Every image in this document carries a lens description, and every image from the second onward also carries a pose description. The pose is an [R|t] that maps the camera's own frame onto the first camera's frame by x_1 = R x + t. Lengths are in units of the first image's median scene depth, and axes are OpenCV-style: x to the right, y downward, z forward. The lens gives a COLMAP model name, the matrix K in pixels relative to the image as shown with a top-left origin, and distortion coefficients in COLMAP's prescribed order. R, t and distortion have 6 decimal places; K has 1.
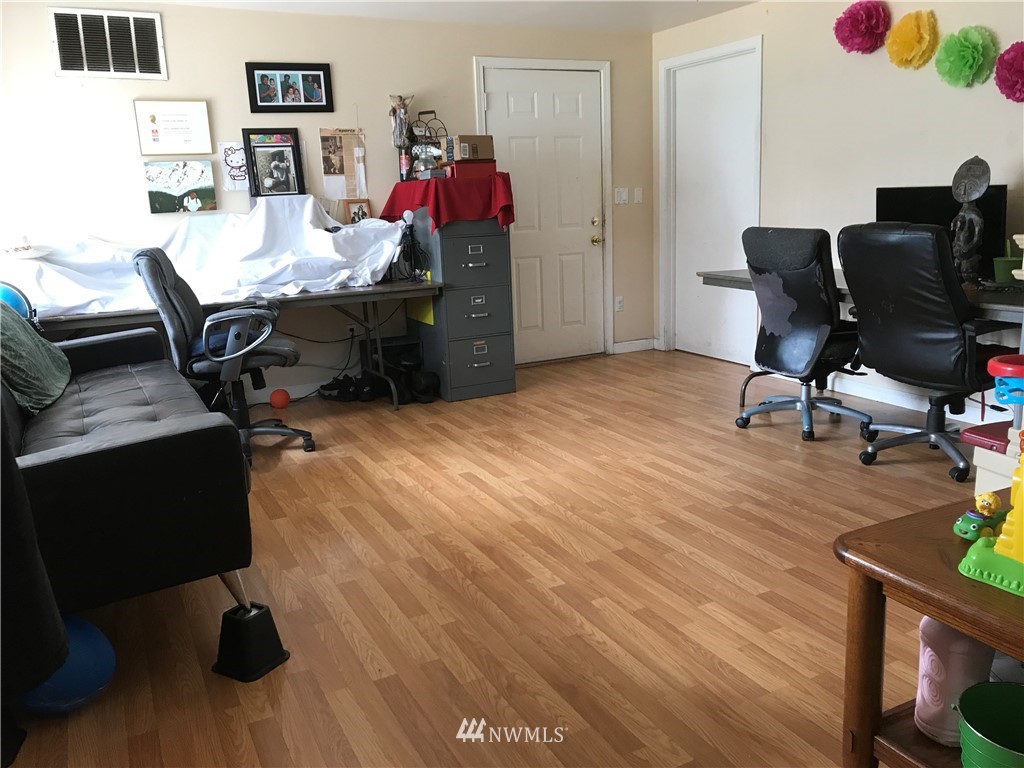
lens RADIAL K [[833.4, 0, 512.0], [0, 833.4, 384.0], [0, 0, 1]] dist [0.023894, -0.005207]
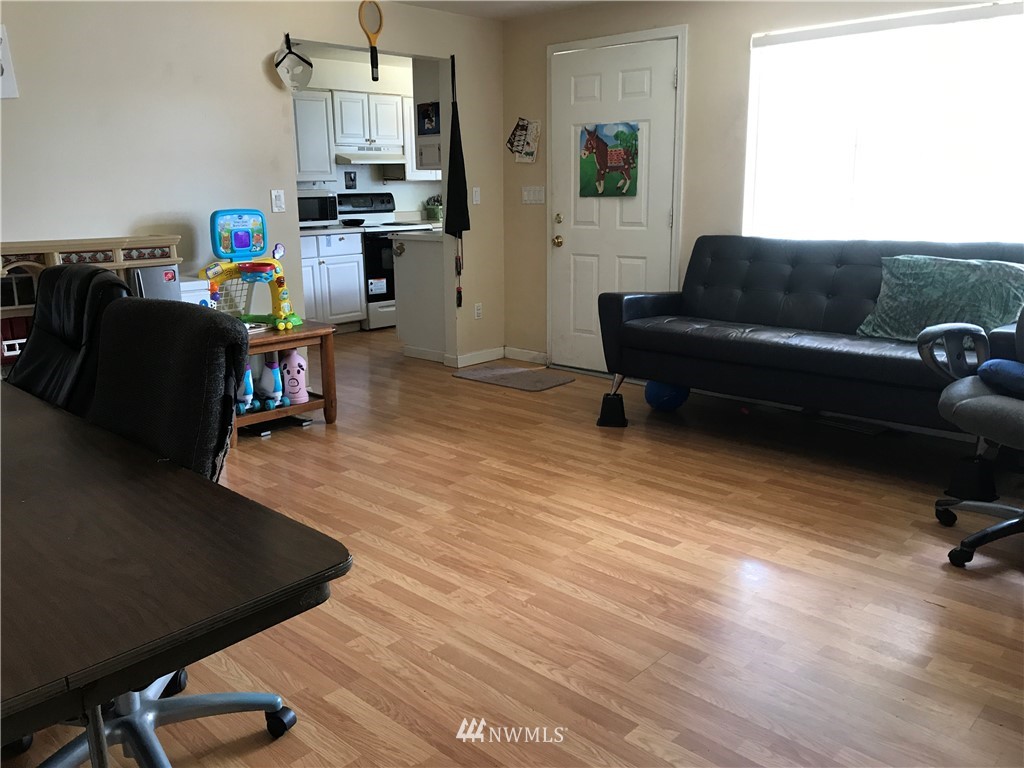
lens RADIAL K [[833.4, 0, 512.0], [0, 833.4, 384.0], [0, 0, 1]] dist [0.023894, -0.005207]
pose [[-0.941043, 0.127474, -0.313351, 0.353728], [-0.026775, 0.895314, 0.444631, -0.420295], [0.337226, 0.426807, -0.839115, 1.724509]]
